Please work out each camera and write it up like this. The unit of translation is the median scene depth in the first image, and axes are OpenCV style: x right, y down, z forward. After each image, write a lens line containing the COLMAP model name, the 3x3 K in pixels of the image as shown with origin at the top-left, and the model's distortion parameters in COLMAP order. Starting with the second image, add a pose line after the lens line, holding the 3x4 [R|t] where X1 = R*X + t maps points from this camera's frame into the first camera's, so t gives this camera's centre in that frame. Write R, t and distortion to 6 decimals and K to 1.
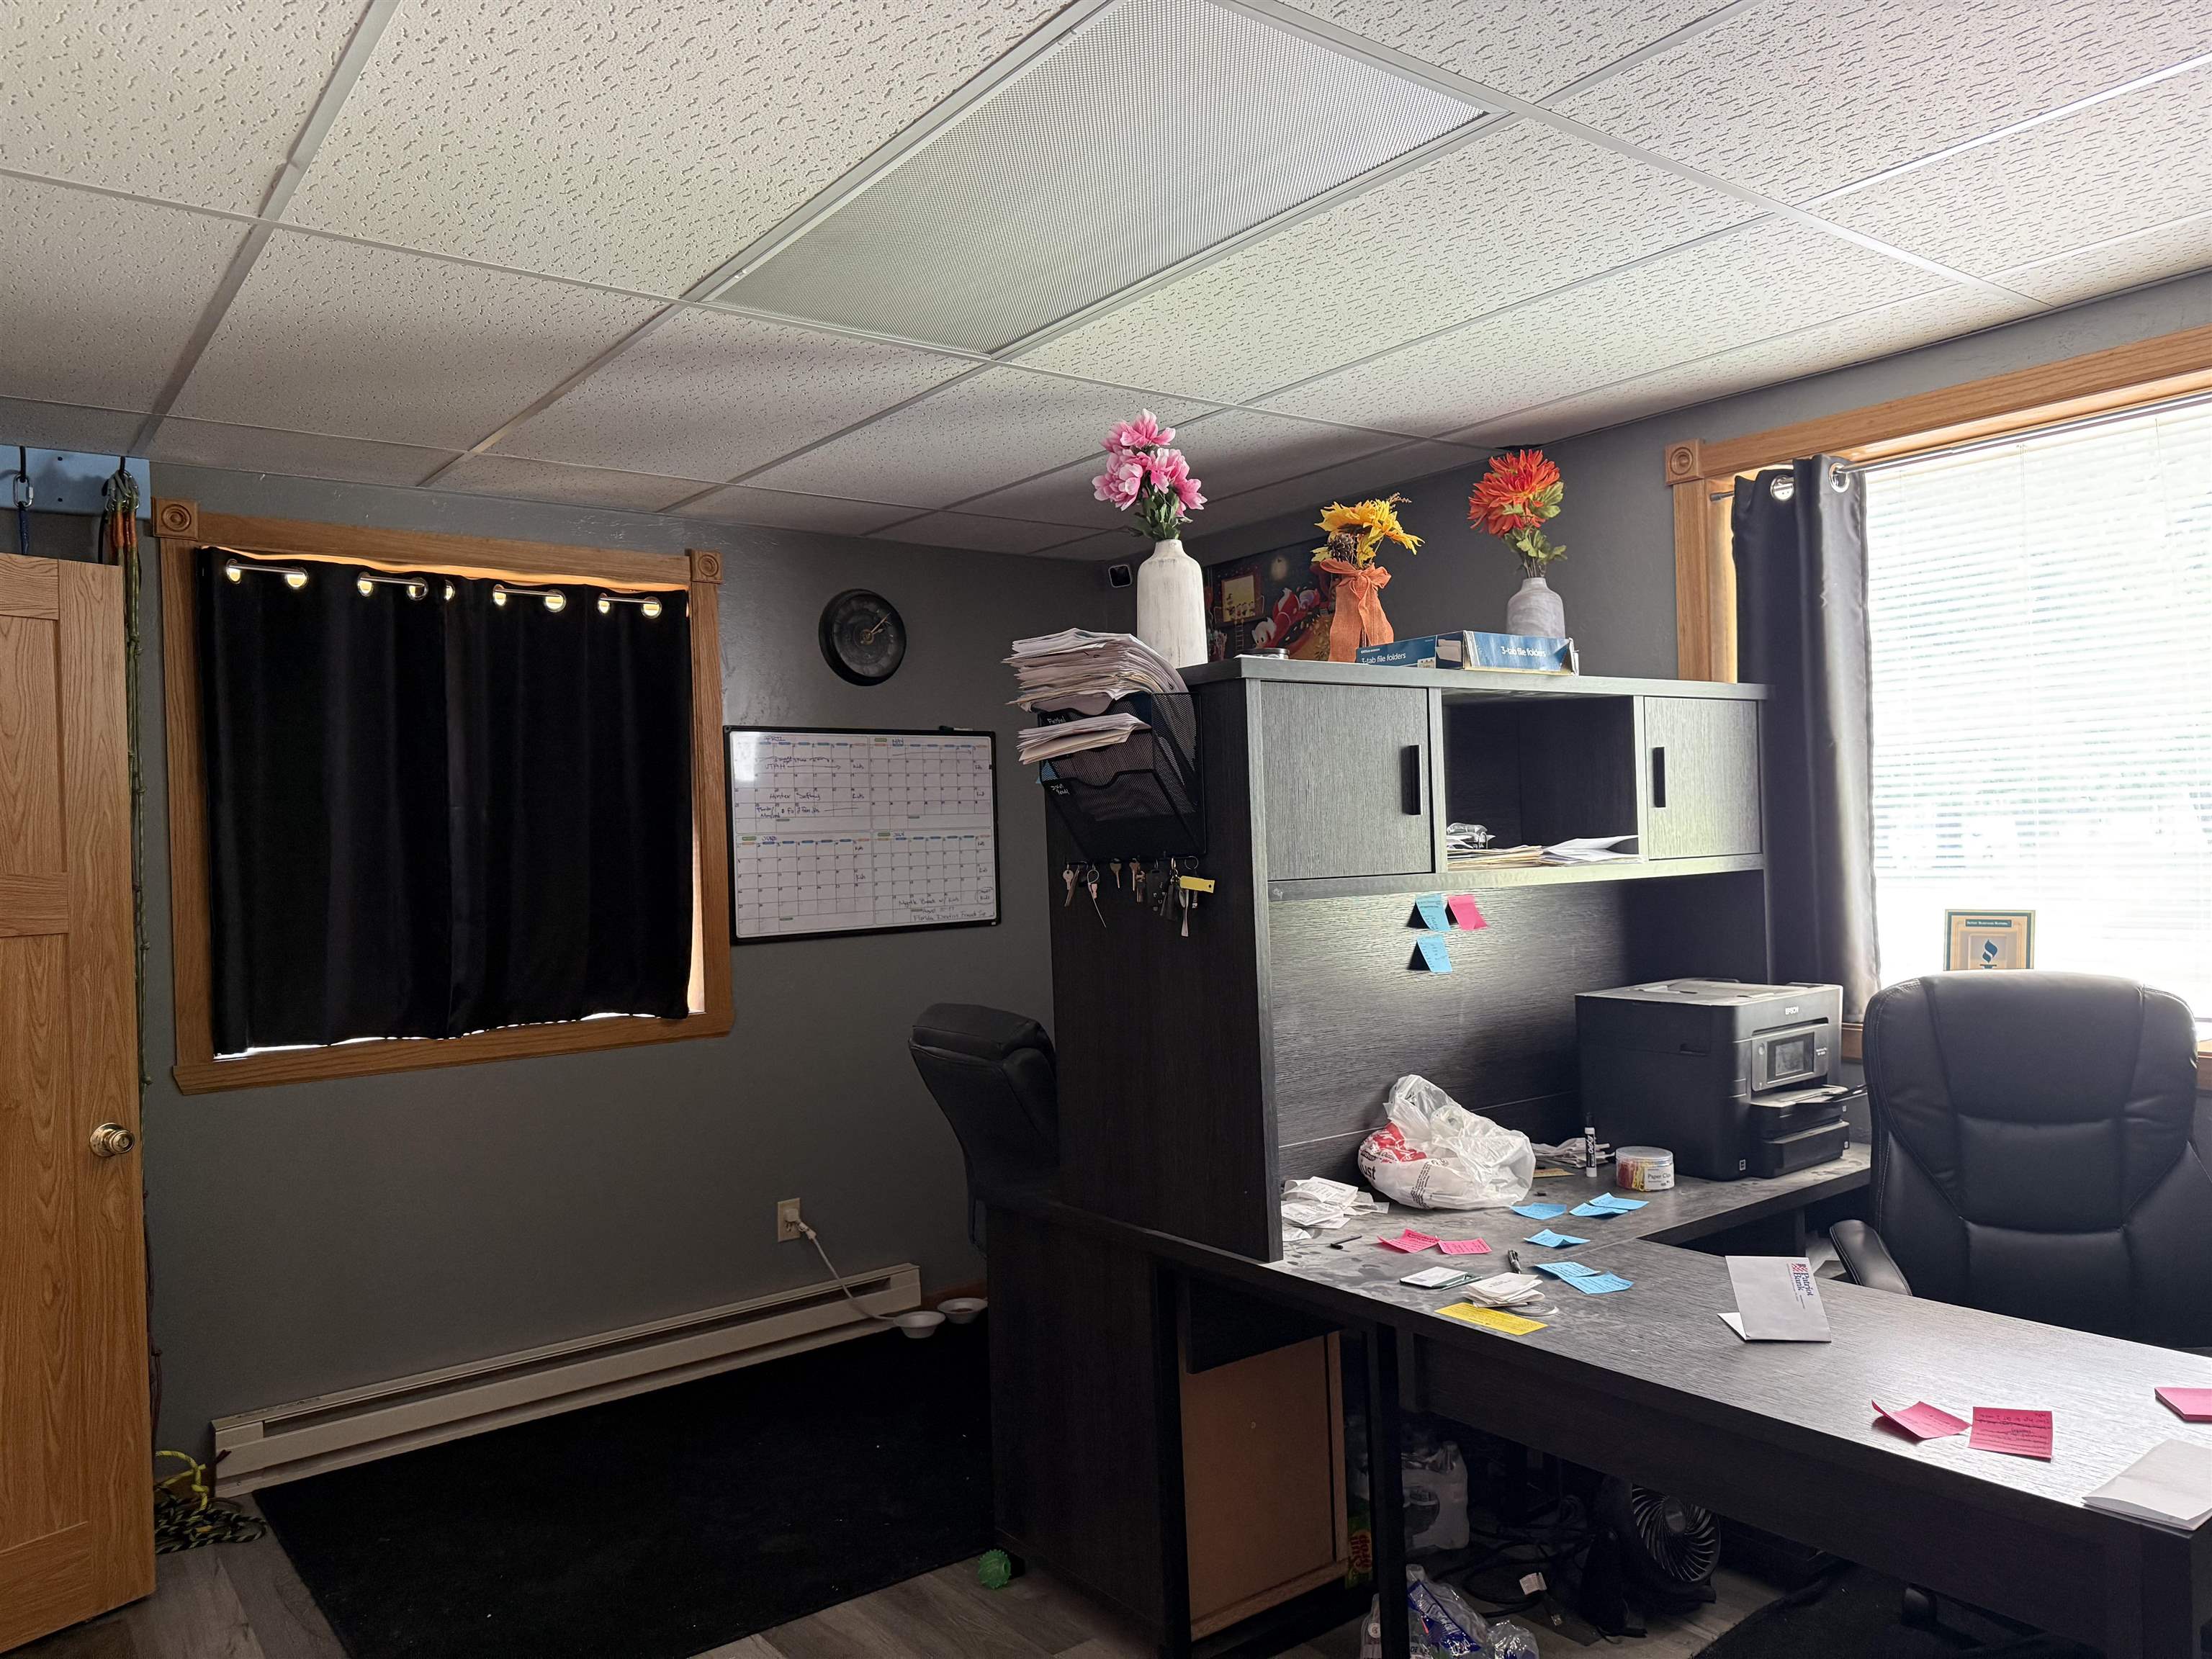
lens RADIAL K [[1548.7, 0, 1102.7], [0, 1548.7, 829.0], [0, 0, 1]] dist [0.071408, -0.087135]
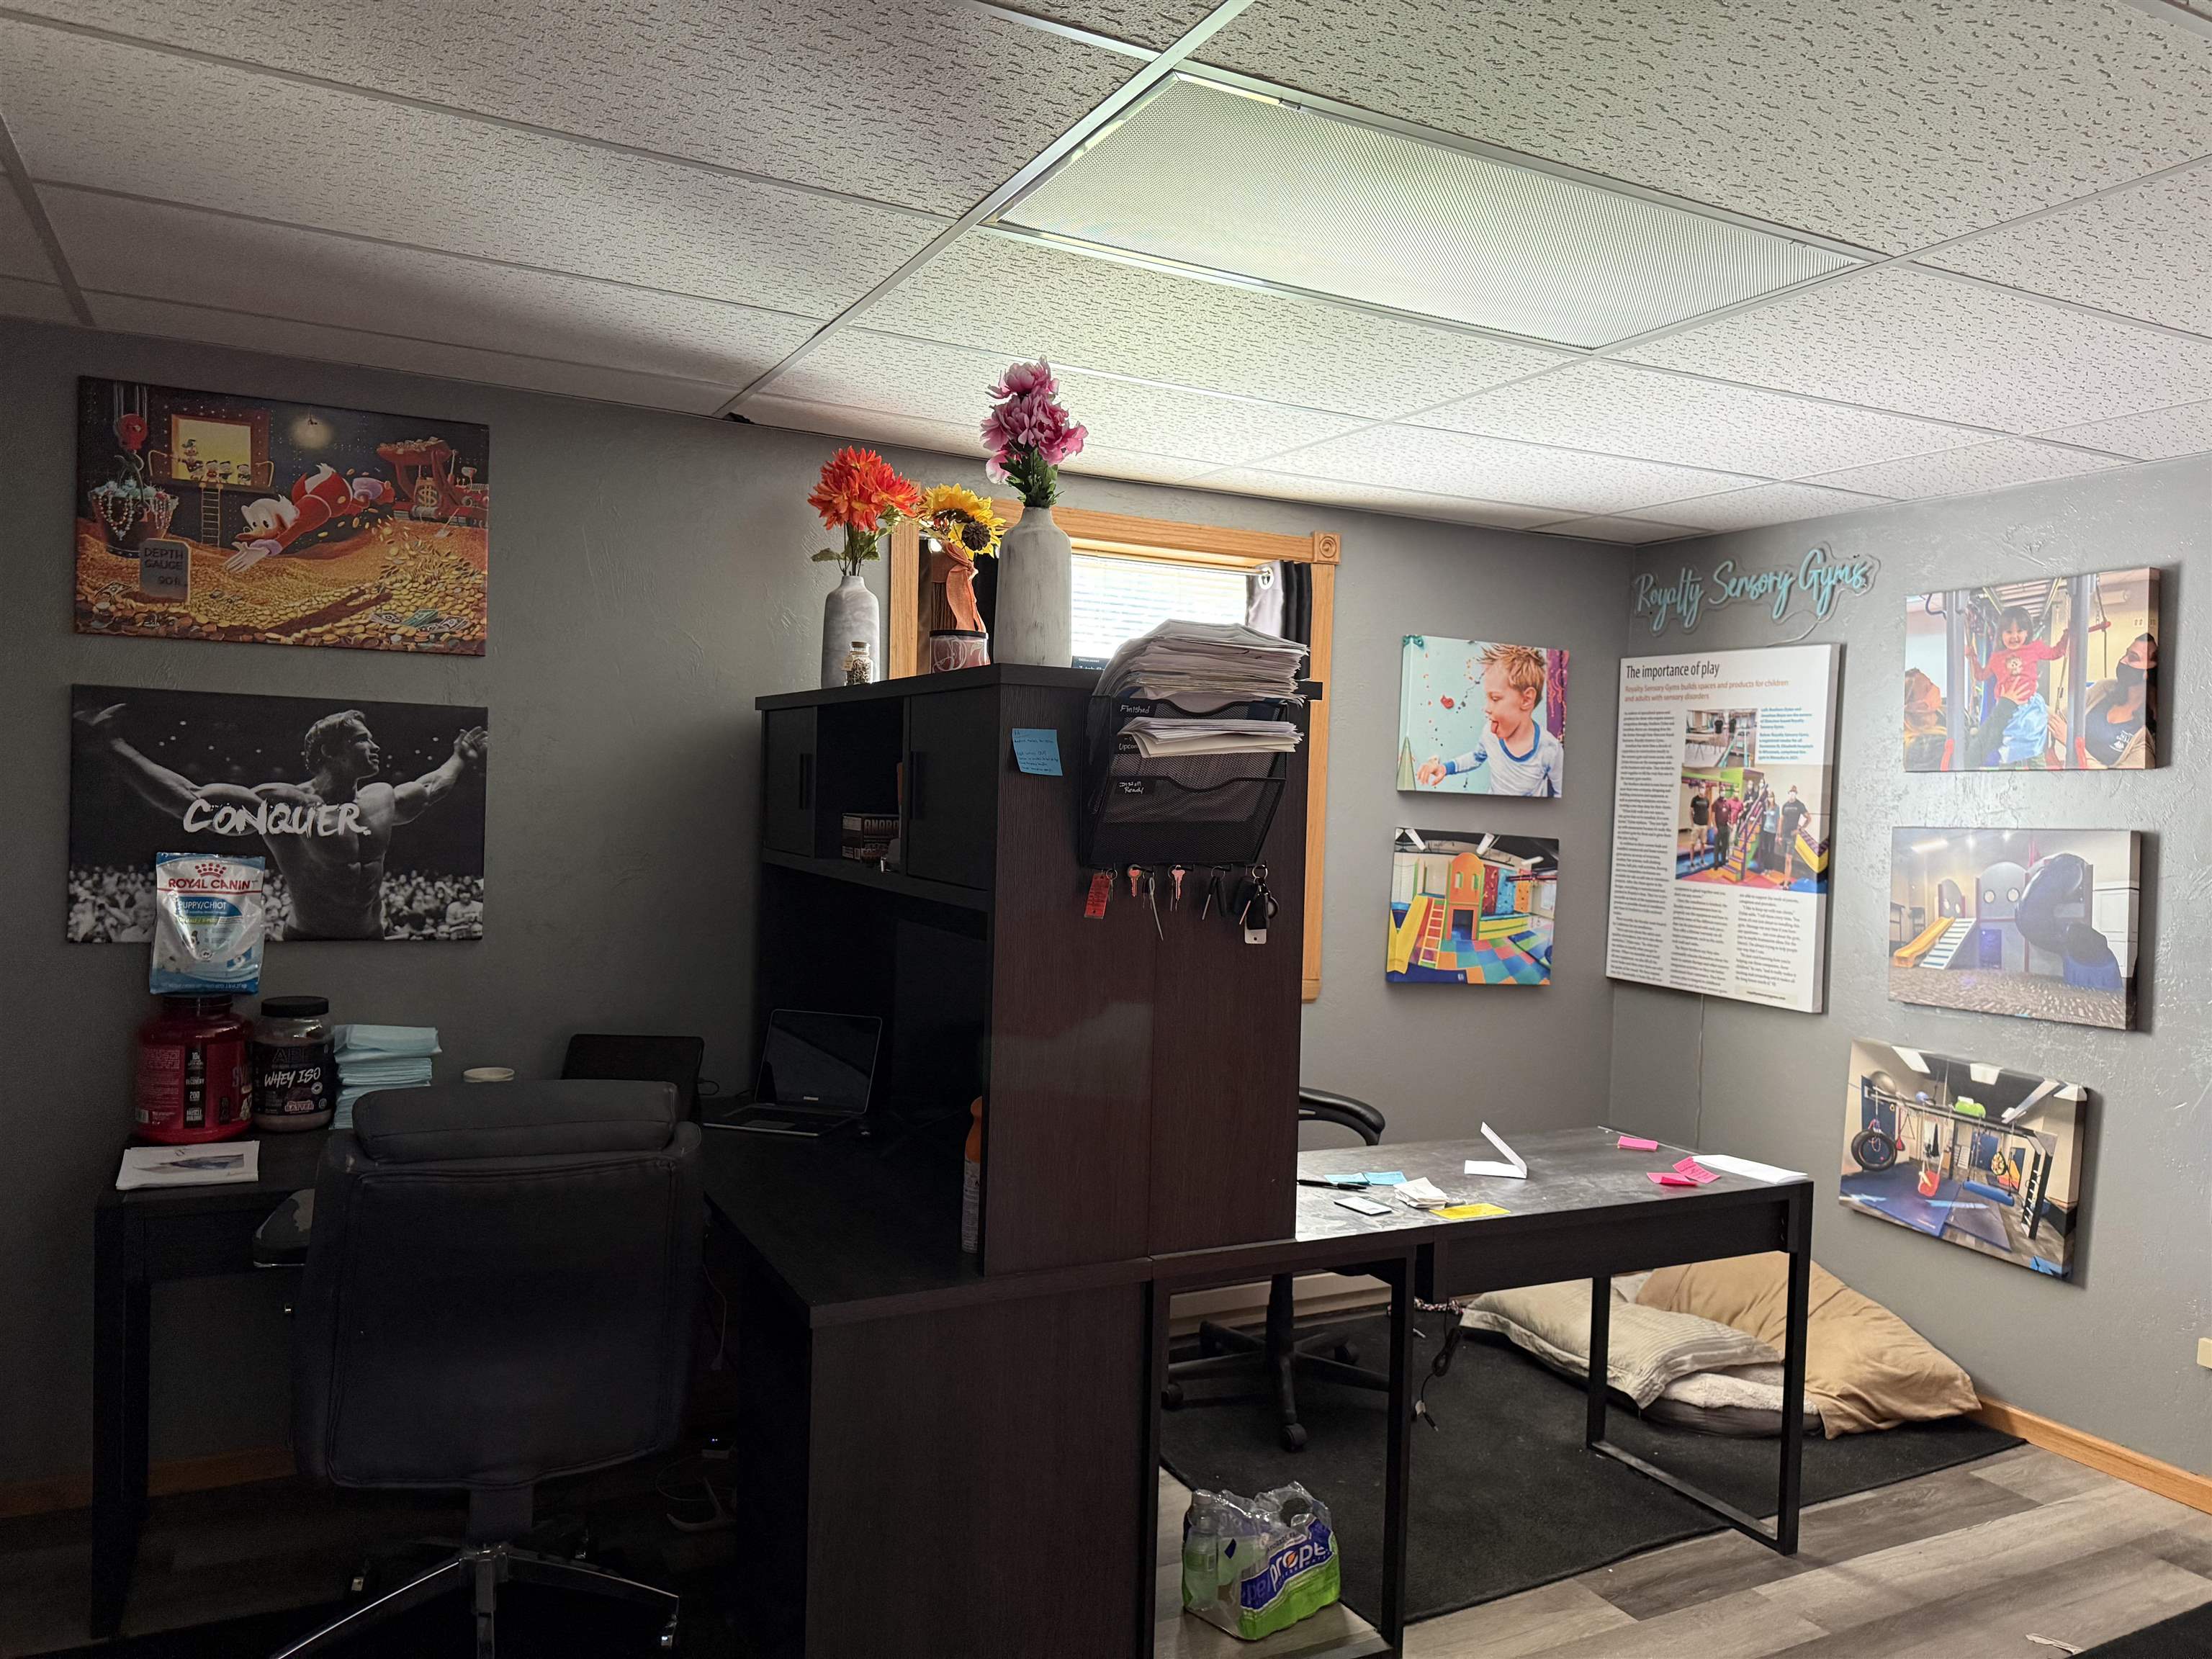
lens RADIAL K [[1548.7, 0, 1104.9], [0, 1548.7, 837.8], [0, 0, 1]] dist [0.071408, -0.087135]
pose [[0.183588, 0.016693, 0.982862, -0.529926], [-0.036867, 0.999269, -0.010086, 0.011187], [-0.982312, -0.034384, 0.184069, 0.513900]]
